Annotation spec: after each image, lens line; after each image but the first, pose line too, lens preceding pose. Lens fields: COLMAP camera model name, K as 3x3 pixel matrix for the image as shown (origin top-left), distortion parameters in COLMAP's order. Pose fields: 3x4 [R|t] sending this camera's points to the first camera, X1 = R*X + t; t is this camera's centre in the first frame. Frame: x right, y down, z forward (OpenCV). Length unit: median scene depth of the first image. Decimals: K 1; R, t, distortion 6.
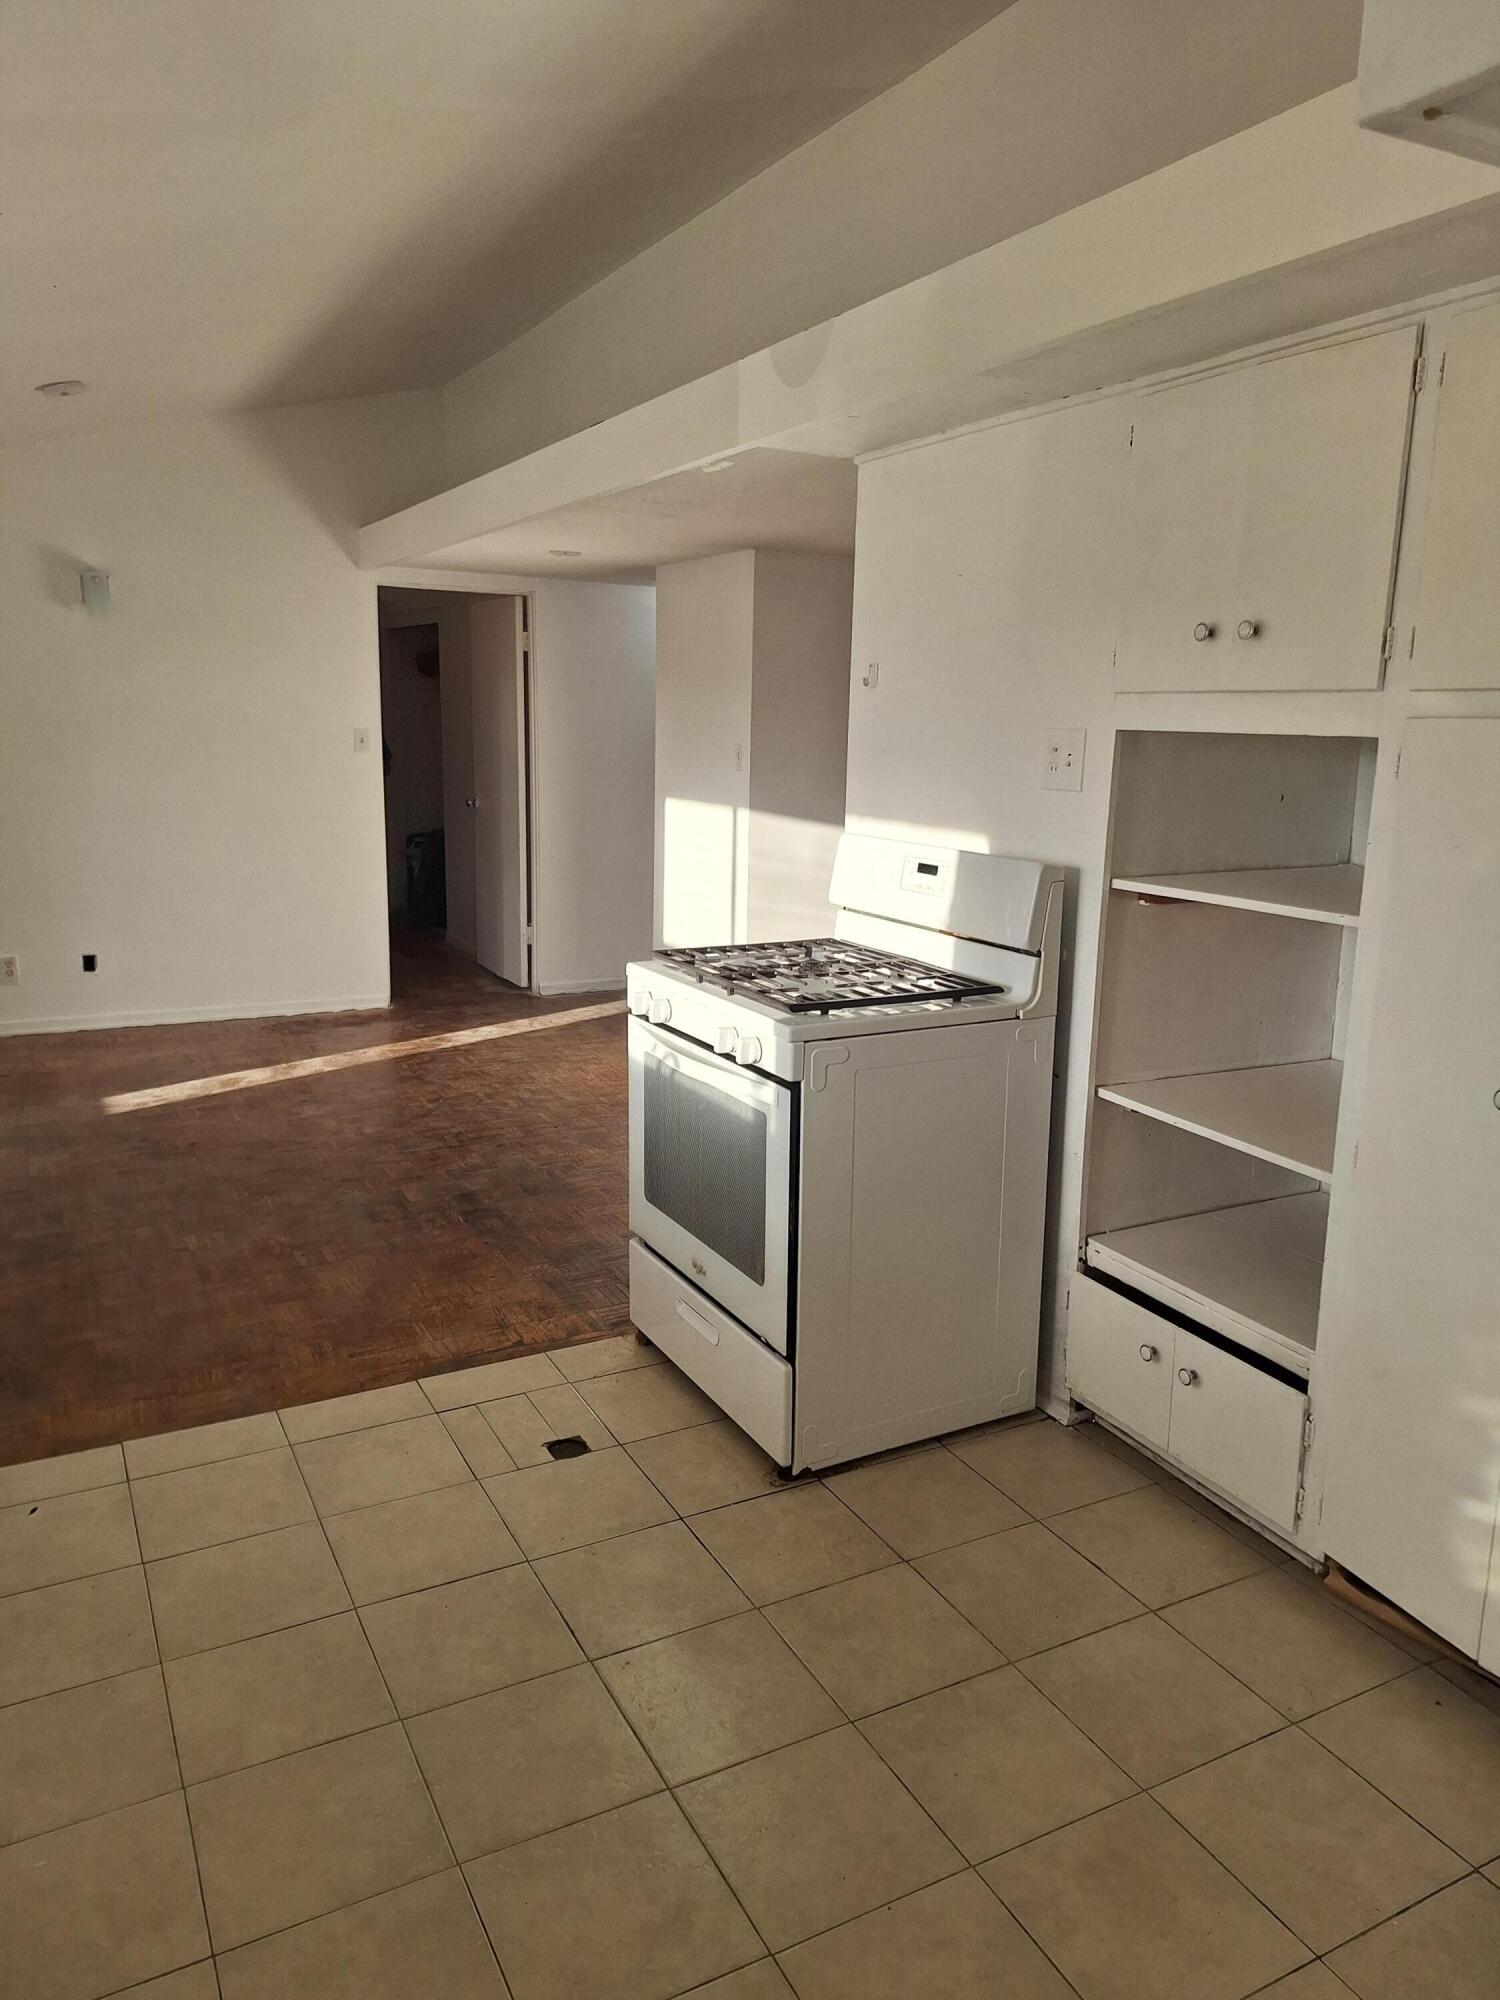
lens RADIAL K [[1401.3, 0, 751.9], [0, 1401.3, 997.9], [0, 0, 1]] dist [0.037201, -0.009827]
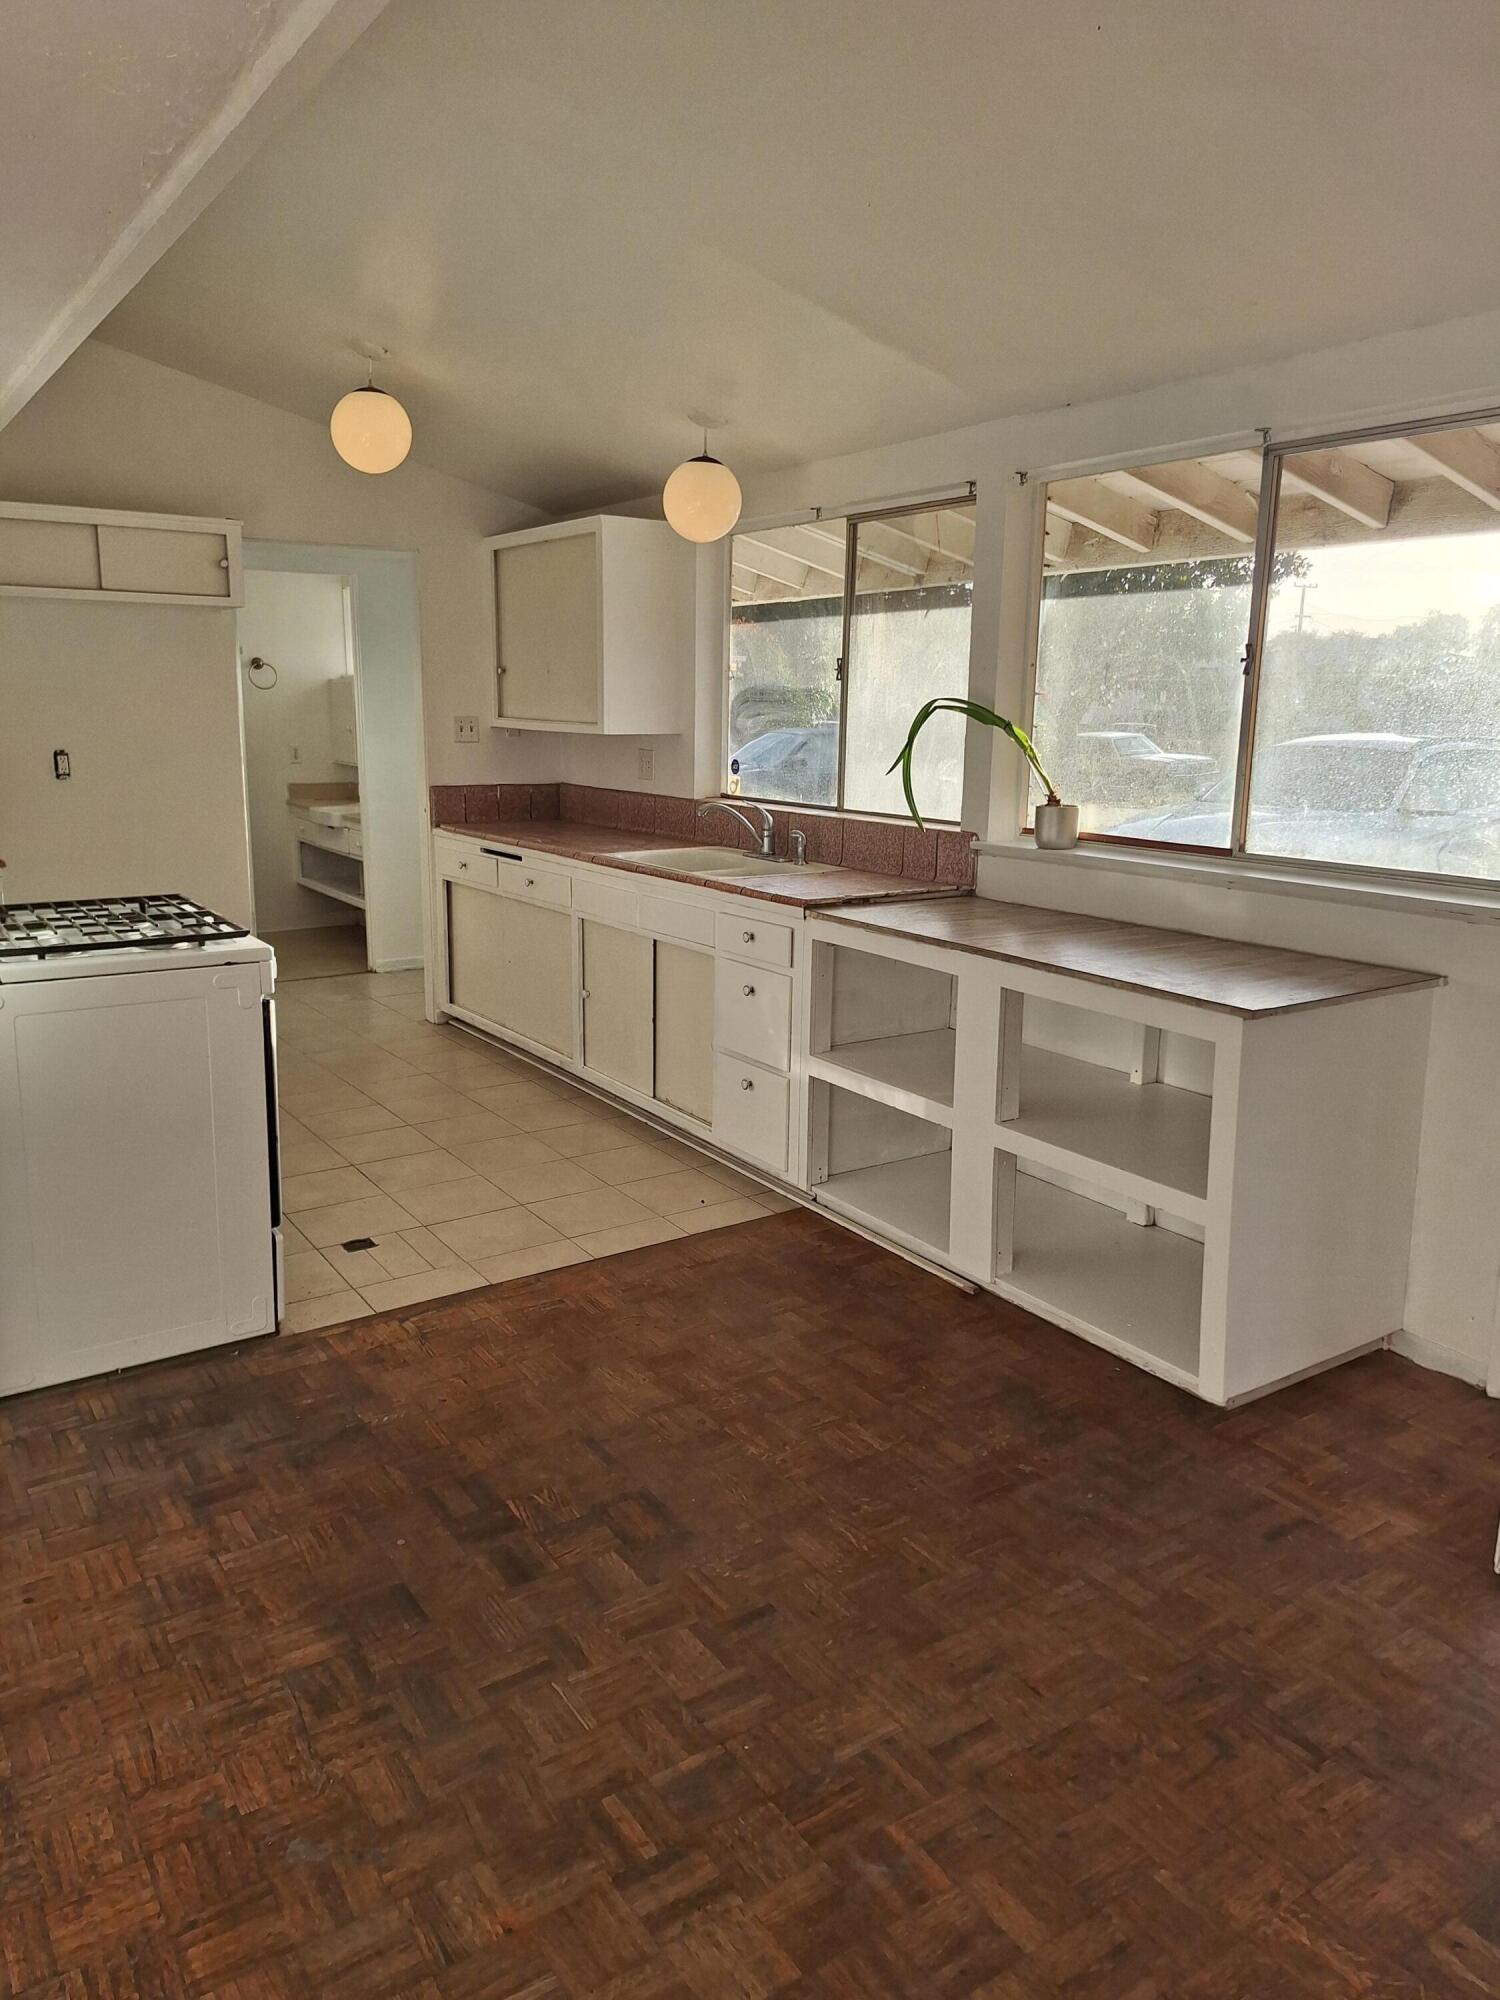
lens RADIAL K [[1401.3, 0, 748.1], [0, 1401.3, 996.7], [0, 0, 1]] dist [0.037201, -0.009827]
pose [[-0.993233, -0.009583, -0.115743, -0.260158], [-0.055640, 0.914041, 0.401789, -0.342792], [0.101943, 0.405510, -0.908388, 1.642538]]
